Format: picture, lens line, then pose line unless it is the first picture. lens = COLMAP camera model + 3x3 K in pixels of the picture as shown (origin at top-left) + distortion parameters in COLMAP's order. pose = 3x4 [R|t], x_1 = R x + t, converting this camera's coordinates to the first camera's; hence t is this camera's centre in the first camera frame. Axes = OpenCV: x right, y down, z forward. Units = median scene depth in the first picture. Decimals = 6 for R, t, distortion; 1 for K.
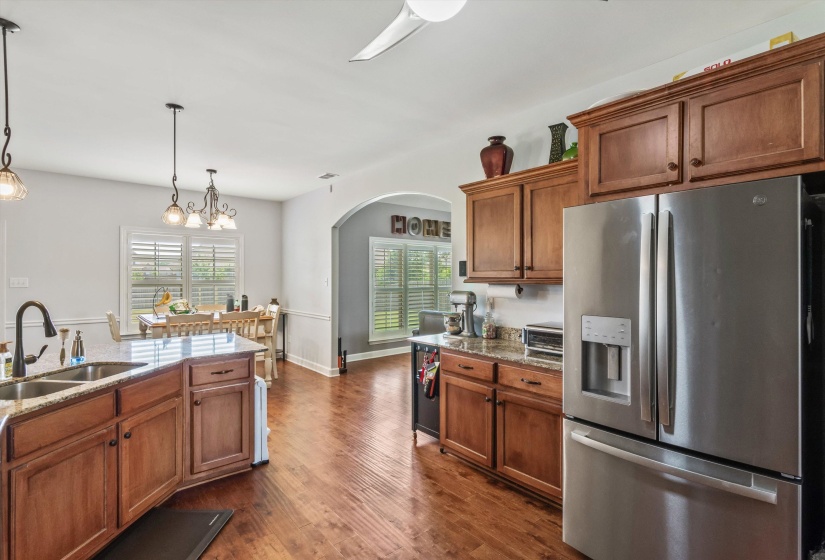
lens RADIAL K [[403.3, 0, 411.7], [0, 403.3, 271.6], [0, 0, 1]] dist [0.003764, -0.000239]
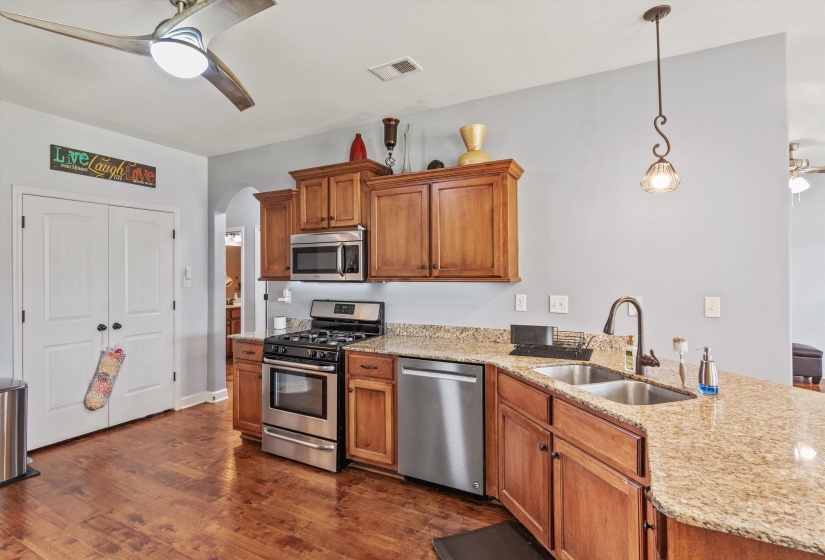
lens RADIAL K [[403.3, 0, 411.7], [0, 403.3, 271.6], [0, 0, 1]] dist [0.003764, -0.000239]
pose [[-0.921581, 0.003353, -0.388172, -0.077288], [0.010720, 0.999801, -0.016814, 0.021027], [0.388038, -0.019656, -0.921434, 1.482438]]
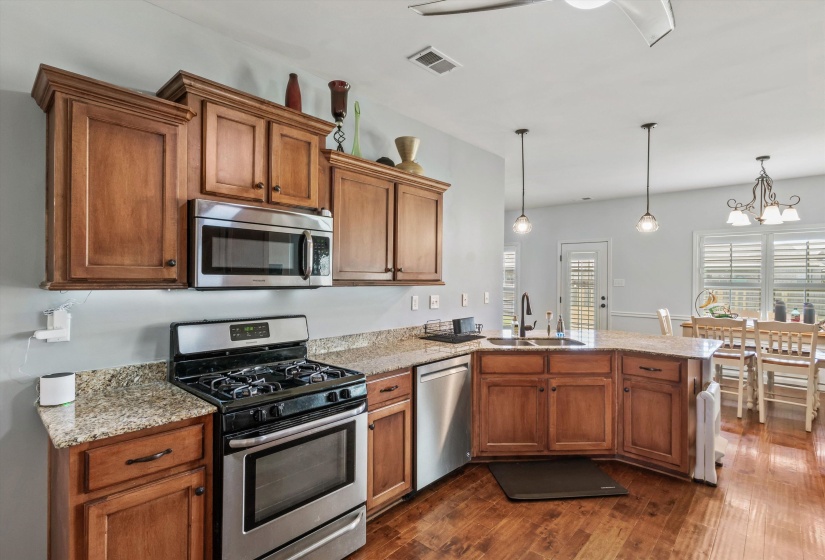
lens RADIAL K [[399.5, 0, 412.5], [0, 399.5, 280.0], [0, 0, 1]] dist [0.001546, -0.000113]
pose [[0.138837, 0.008961, -0.990275, 0.541894], [0.004769, 0.999941, 0.009717, 0.004506], [0.990304, -0.006072, 0.138786, 0.277223]]
